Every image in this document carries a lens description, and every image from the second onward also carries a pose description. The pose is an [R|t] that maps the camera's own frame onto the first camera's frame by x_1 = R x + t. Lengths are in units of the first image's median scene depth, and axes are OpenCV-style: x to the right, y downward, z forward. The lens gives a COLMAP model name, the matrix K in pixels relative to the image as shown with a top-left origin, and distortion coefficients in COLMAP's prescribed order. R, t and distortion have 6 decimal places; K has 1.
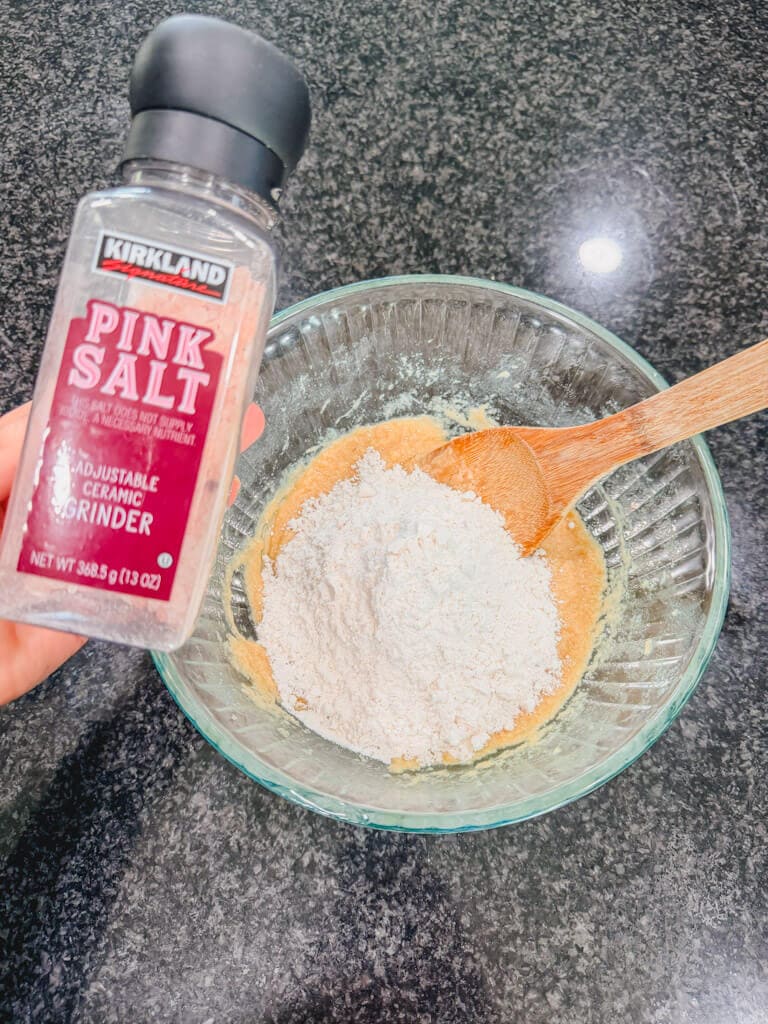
lens RADIAL K [[742.4, 0, 385.4], [0, 742.4, 515.0], [0, 0, 1]] dist [-0.020557, 0.007156]
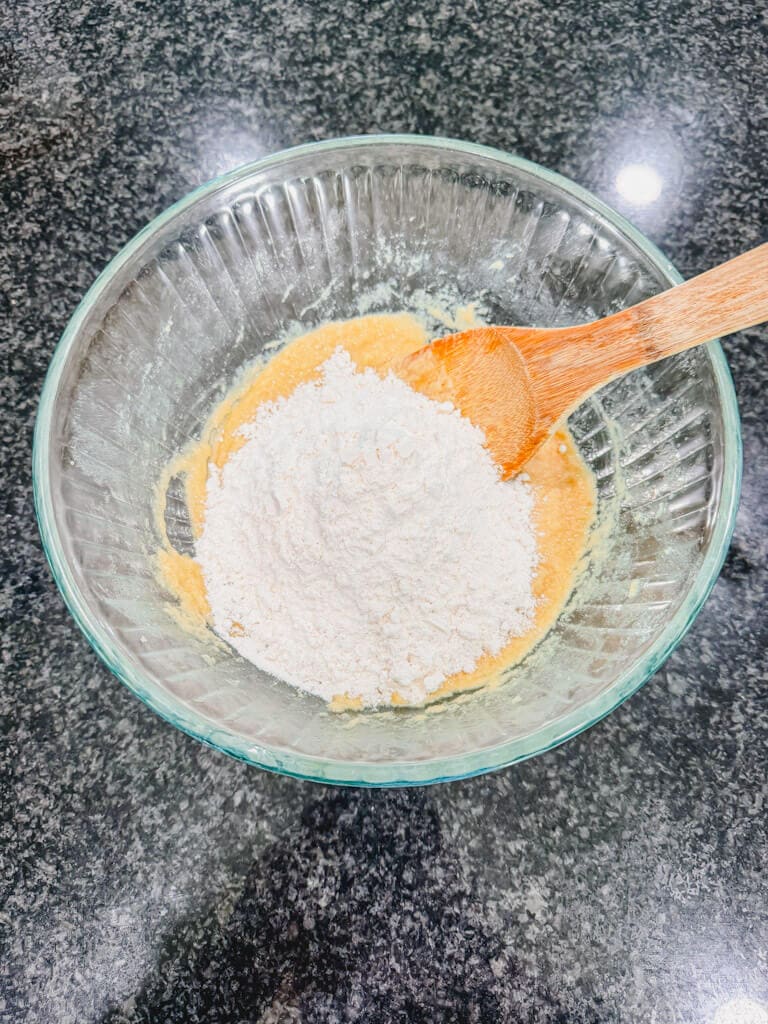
lens RADIAL K [[742.4, 0, 385.4], [0, 742.4, 510.5], [0, 0, 1]] dist [-0.020557, 0.007156]
pose [[0.998070, 0.059530, -0.017655, 0.065007], [-0.057905, 0.994991, 0.081479, 0.029052], [0.022418, -0.080300, 0.996519, 0.122211]]
